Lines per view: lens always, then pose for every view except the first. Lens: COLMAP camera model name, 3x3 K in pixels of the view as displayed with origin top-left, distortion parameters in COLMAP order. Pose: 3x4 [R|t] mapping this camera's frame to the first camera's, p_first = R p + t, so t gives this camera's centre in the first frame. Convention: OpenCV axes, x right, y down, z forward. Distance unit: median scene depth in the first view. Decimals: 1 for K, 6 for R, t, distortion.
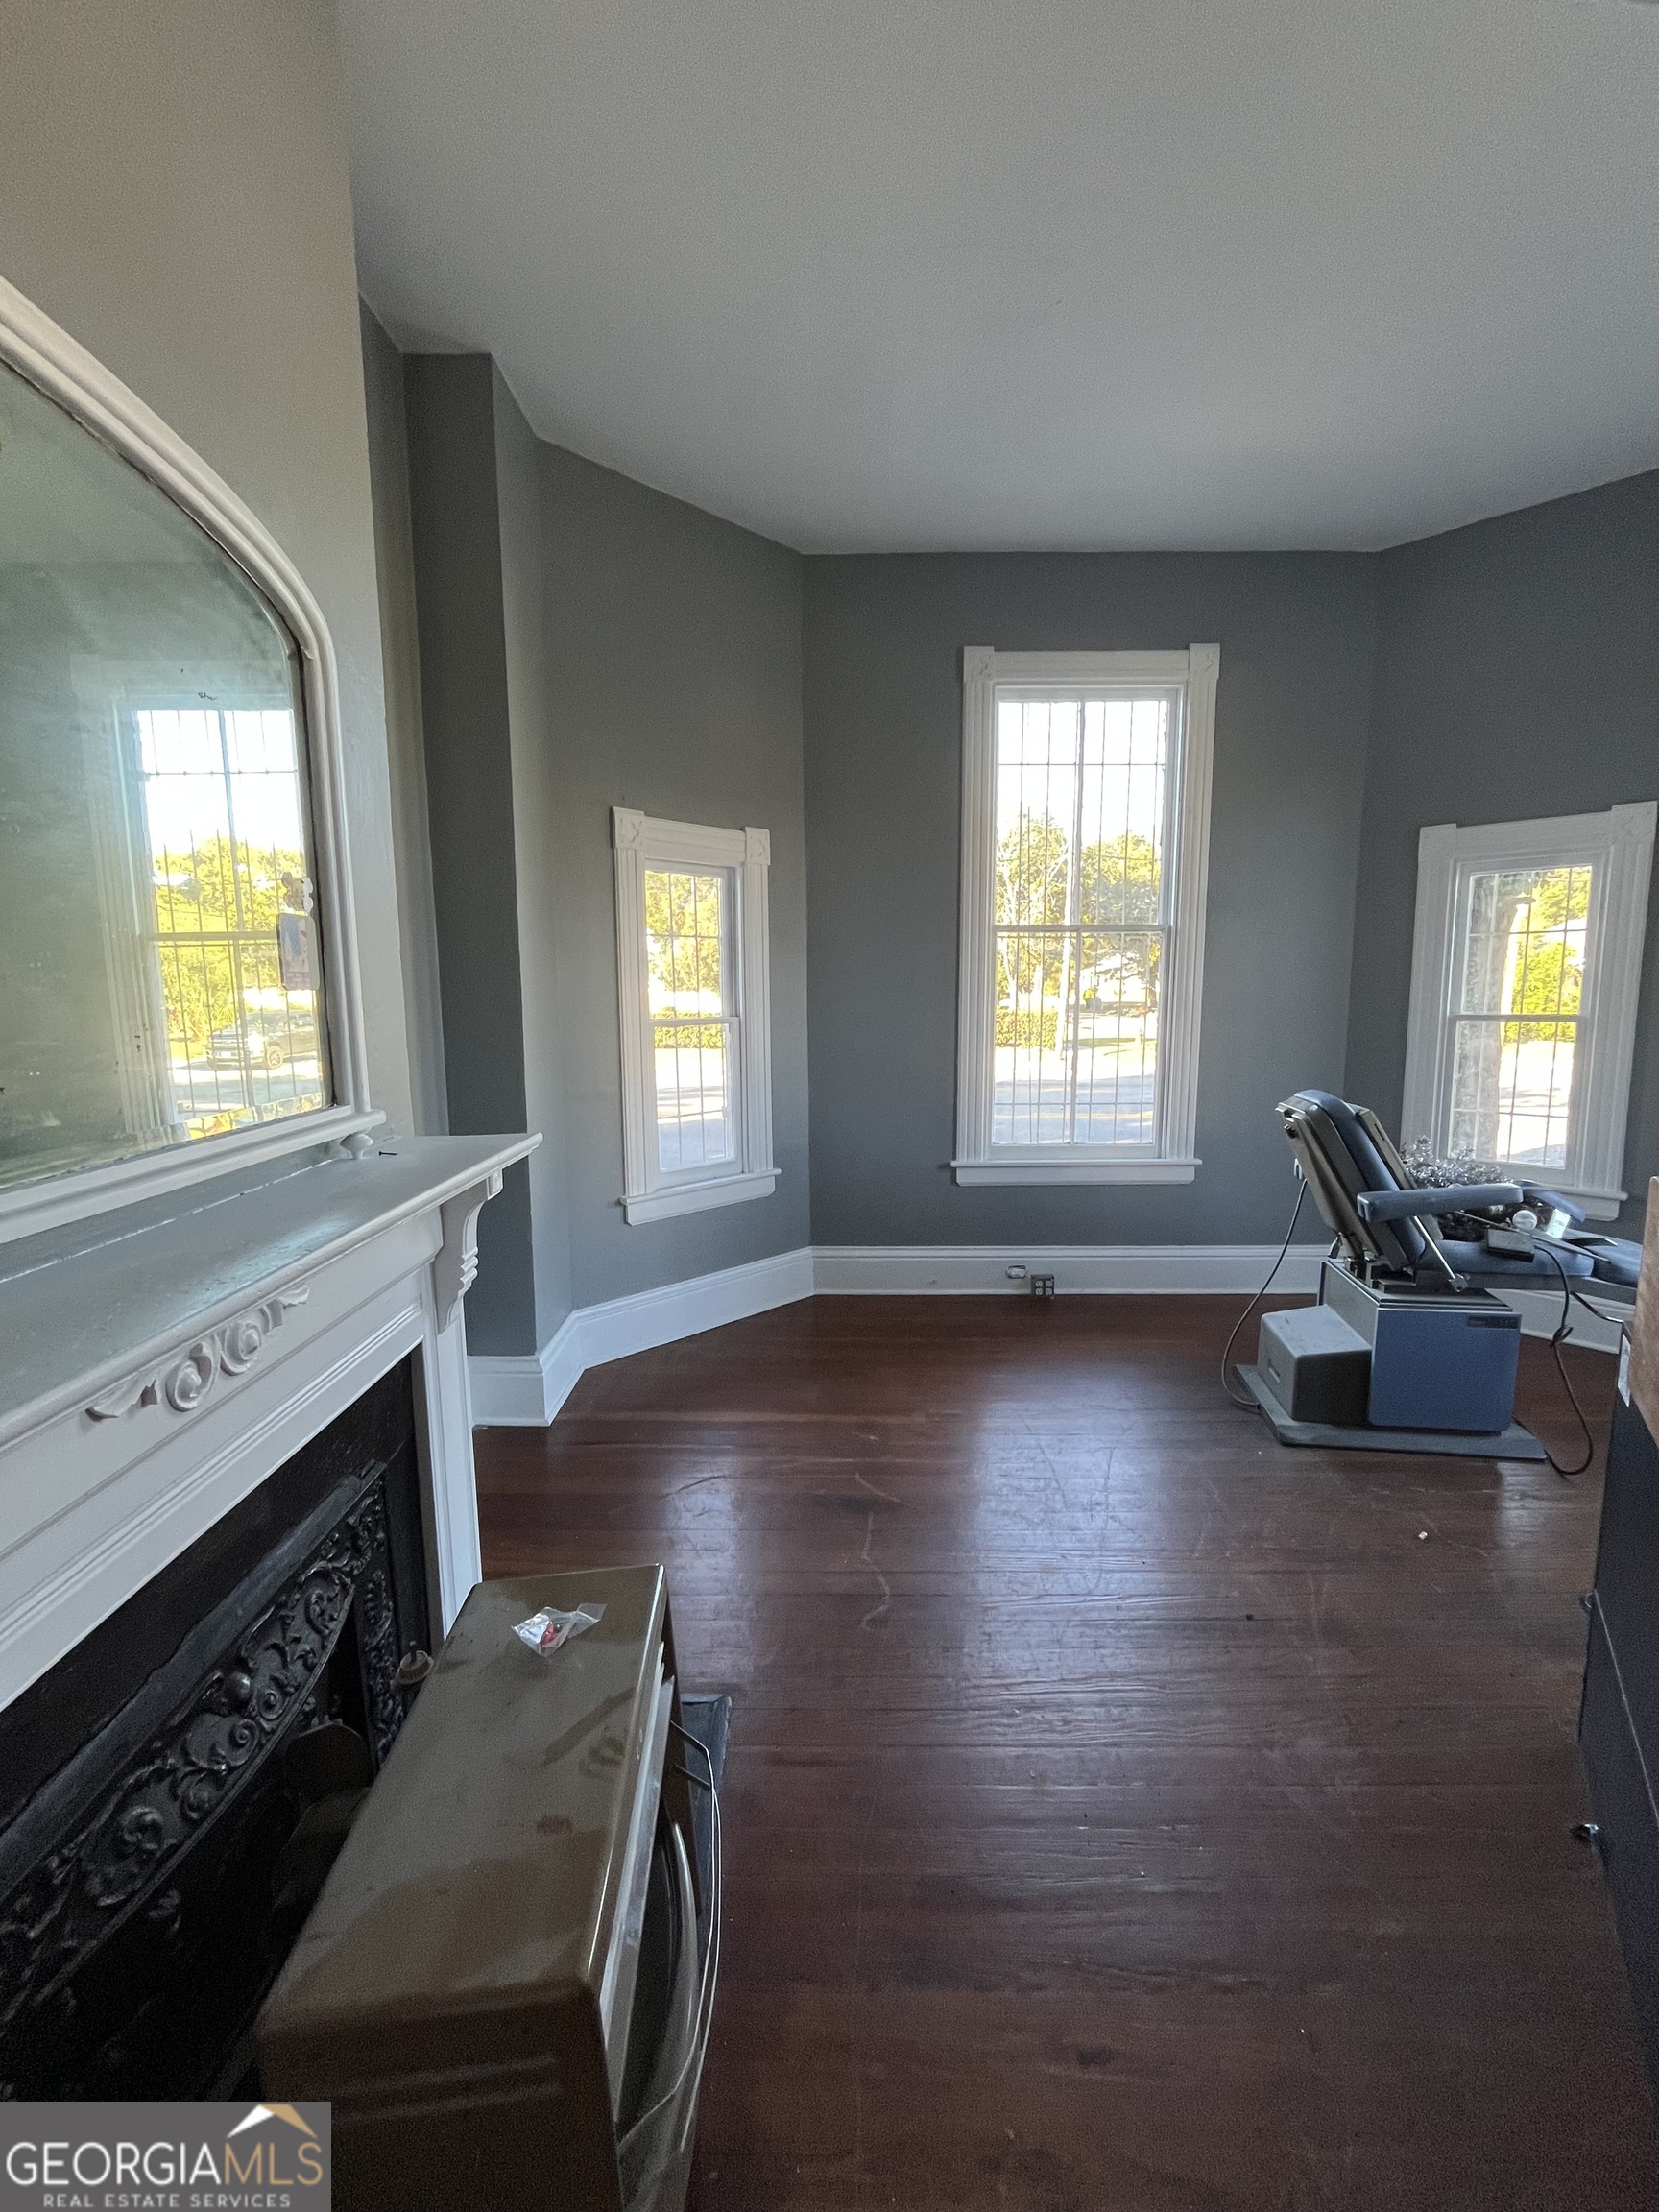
lens RADIAL K [[894.1, 0, 823.2], [0, 894.1, 1102.1], [0, 0, 1]] dist [-0.005848, 0.000549]
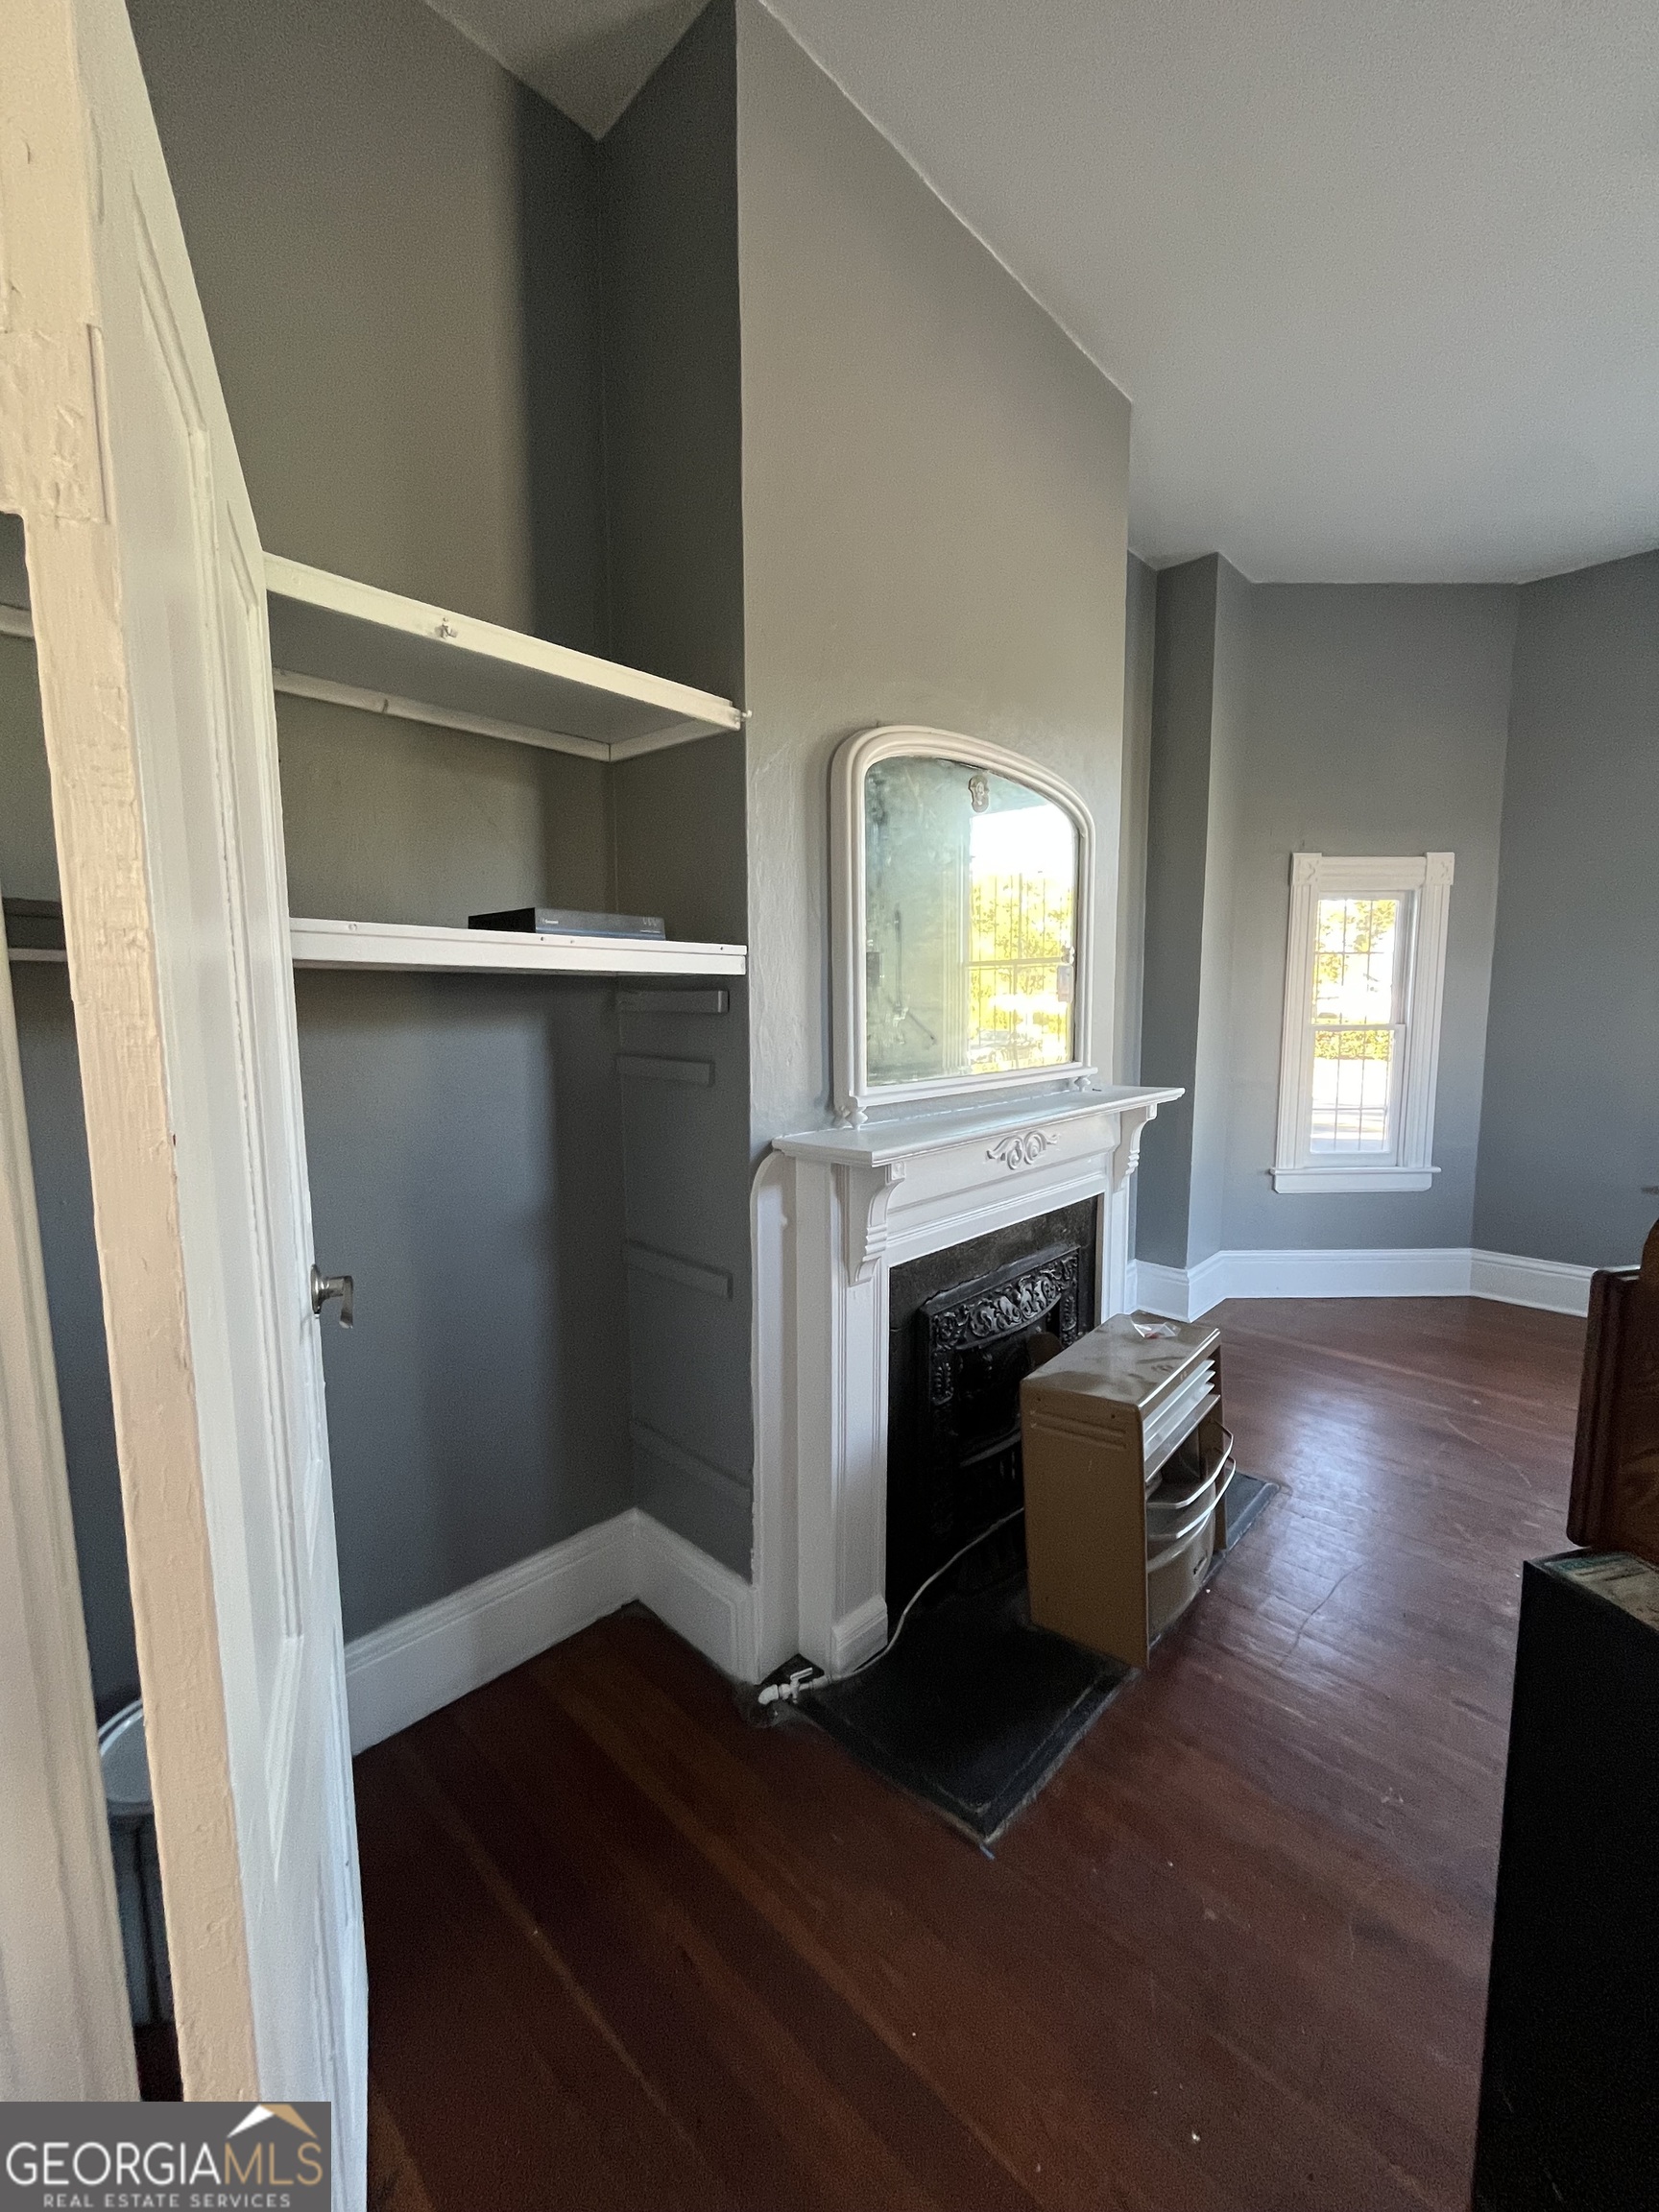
lens RADIAL K [[894.1, 0, 827.8], [0, 894.1, 1105.2], [0, 0, 1]] dist [-0.005848, 0.000549]
pose [[0.726748, 0.083433, -0.681818, 0.256806], [-0.085130, 0.995884, 0.031125, 0.053686], [0.681608, 0.035423, 0.730859, -0.505412]]
